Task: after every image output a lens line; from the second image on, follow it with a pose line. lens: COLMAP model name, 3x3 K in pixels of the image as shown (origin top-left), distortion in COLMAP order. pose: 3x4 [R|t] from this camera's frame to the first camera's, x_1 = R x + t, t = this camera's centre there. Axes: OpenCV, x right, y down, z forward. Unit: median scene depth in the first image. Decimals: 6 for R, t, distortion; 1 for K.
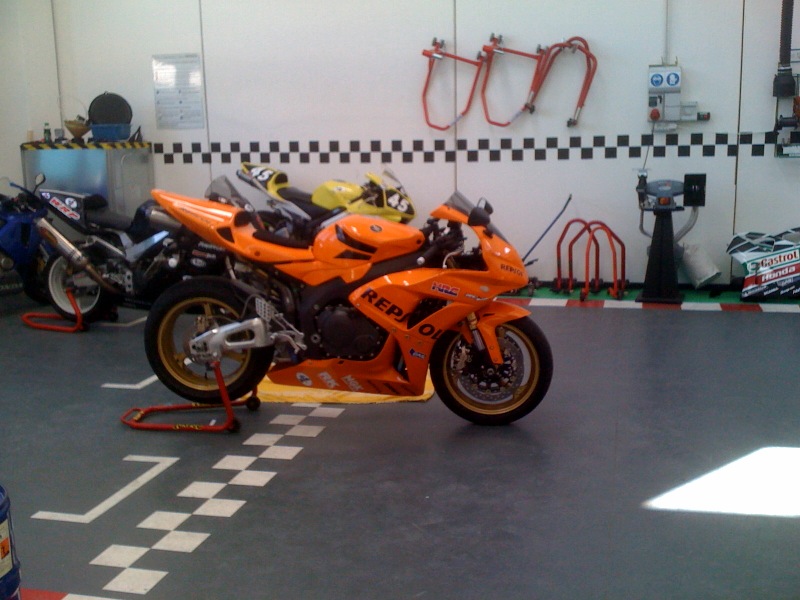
lens RADIAL K [[885.0, 0, 381.5], [0, 885.0, 299.9], [0, 0, 1]] dist [0.165372, 0.001912]
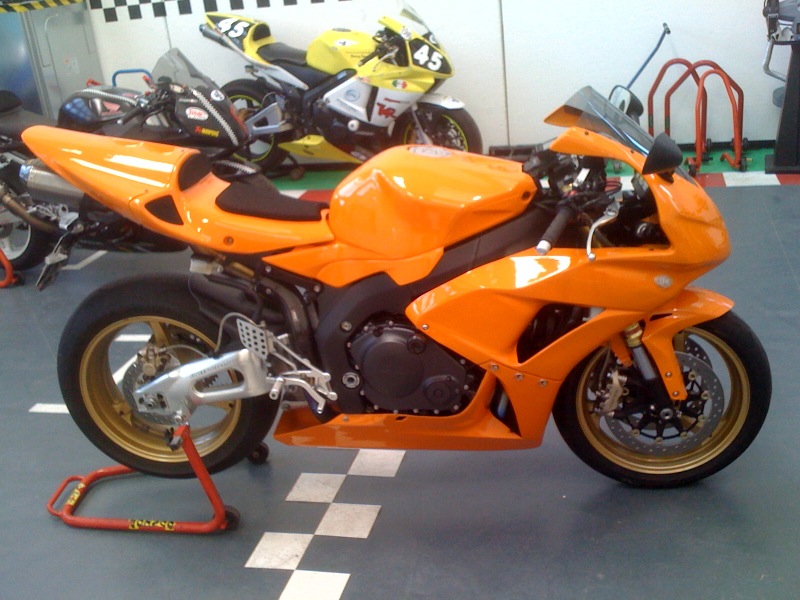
lens RADIAL K [[850.5, 0, 400.0], [0, 850.5, 300.0], [0, 0, 1]] dist [0.141051, -0.370082]
pose [[0.995846, -0.090951, 0.004417, -0.039988], [0.087831, 0.972217, 0.216981, -0.117728], [-0.024029, -0.215691, 0.976166, 0.466670]]
